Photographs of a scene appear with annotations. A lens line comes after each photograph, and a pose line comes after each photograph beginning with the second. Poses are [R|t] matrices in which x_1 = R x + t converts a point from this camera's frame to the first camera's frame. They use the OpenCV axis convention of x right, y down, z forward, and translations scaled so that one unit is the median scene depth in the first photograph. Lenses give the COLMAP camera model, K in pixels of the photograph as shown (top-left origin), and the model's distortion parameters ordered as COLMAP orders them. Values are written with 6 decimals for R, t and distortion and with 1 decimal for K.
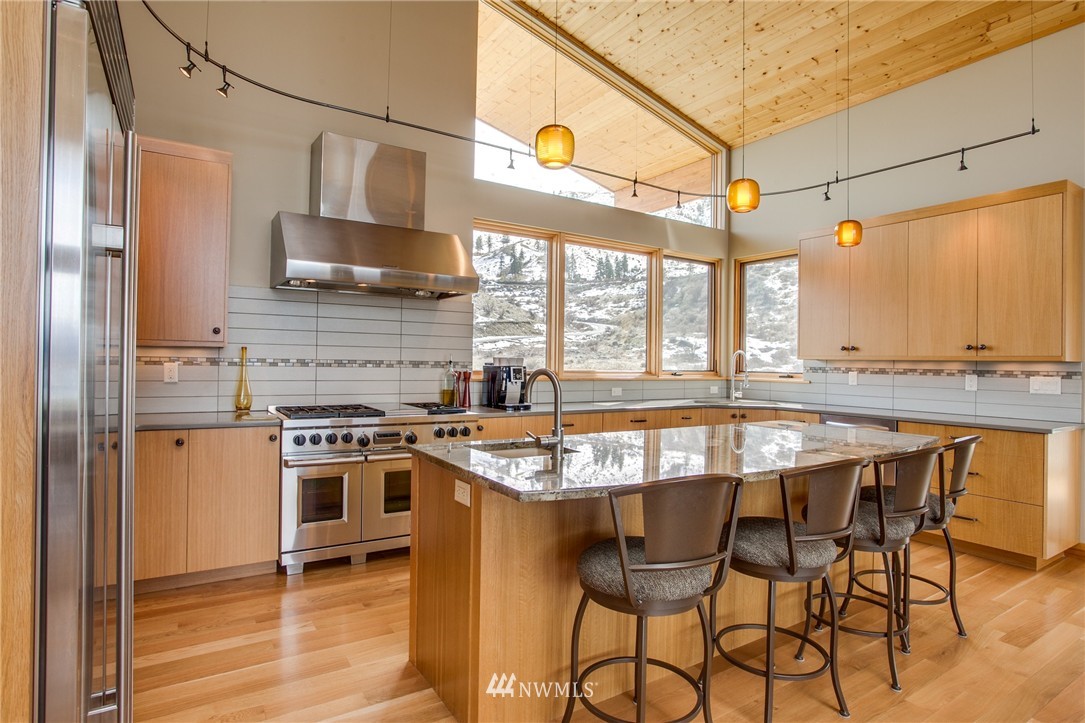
lens RADIAL K [[569.5, 0, 546.1], [0, 569.5, 358.8], [0, 0, 1]] dist [-0.032183, 0.008381]
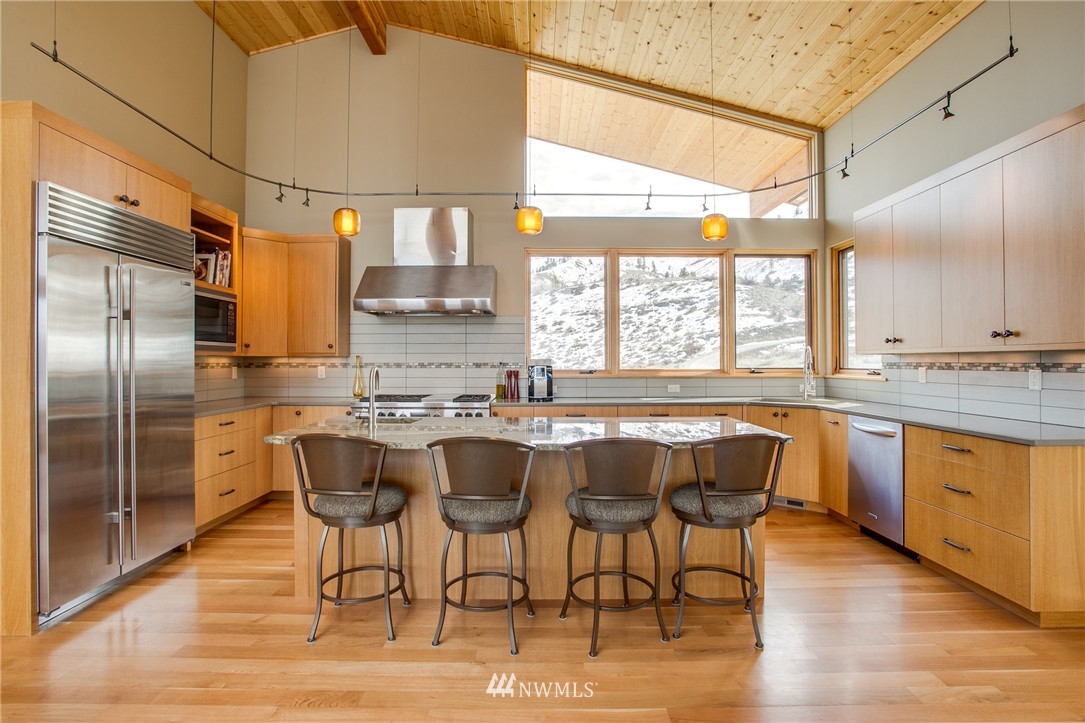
lens RADIAL K [[522.9, 0, 543.5], [0, 522.9, 361.7], [0, 0, 1]] dist [-0.035529, 0.007623]
pose [[0.845092, -0.017115, -0.534347, 0.539397], [0.017477, 0.999838, -0.004383, 0.008883], [0.534336, -0.005635, 0.845254, 0.044693]]
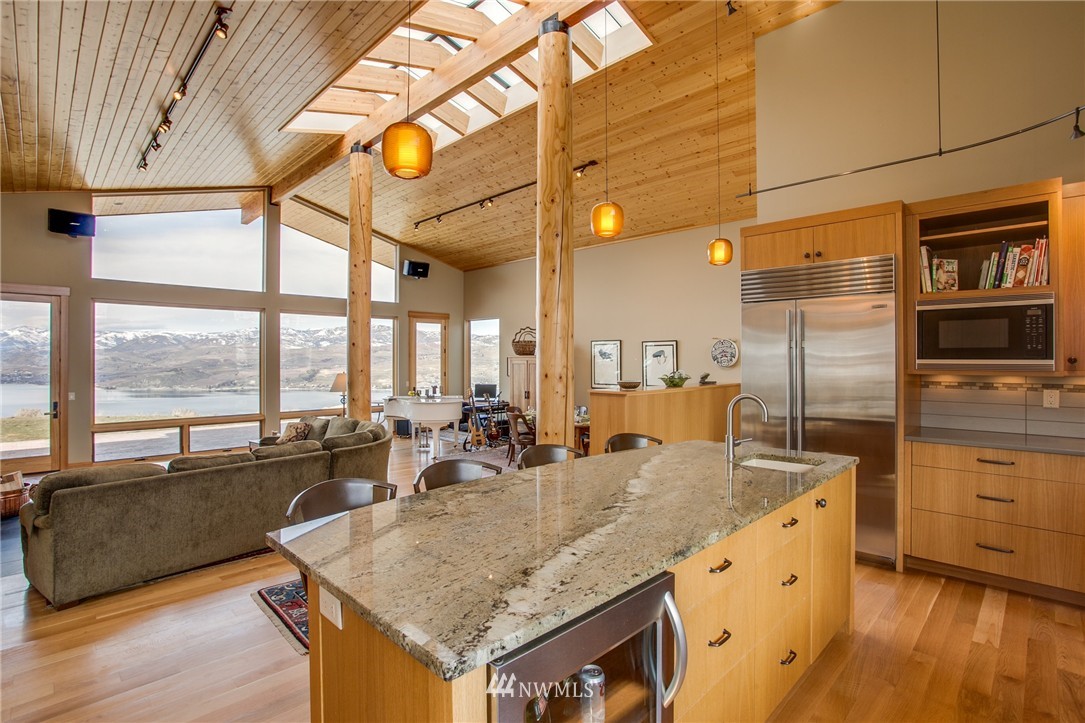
lens RADIAL K [[522.9, 0, 551.8], [0, 522.9, 358.9], [0, 0, 1]] dist [-0.035529, 0.007623]
pose [[-0.973981, -0.020850, -0.225667, 0.366003], [-0.020535, 0.999782, -0.003744, -0.022075], [0.225696, 0.000987, -0.974197, 0.987864]]
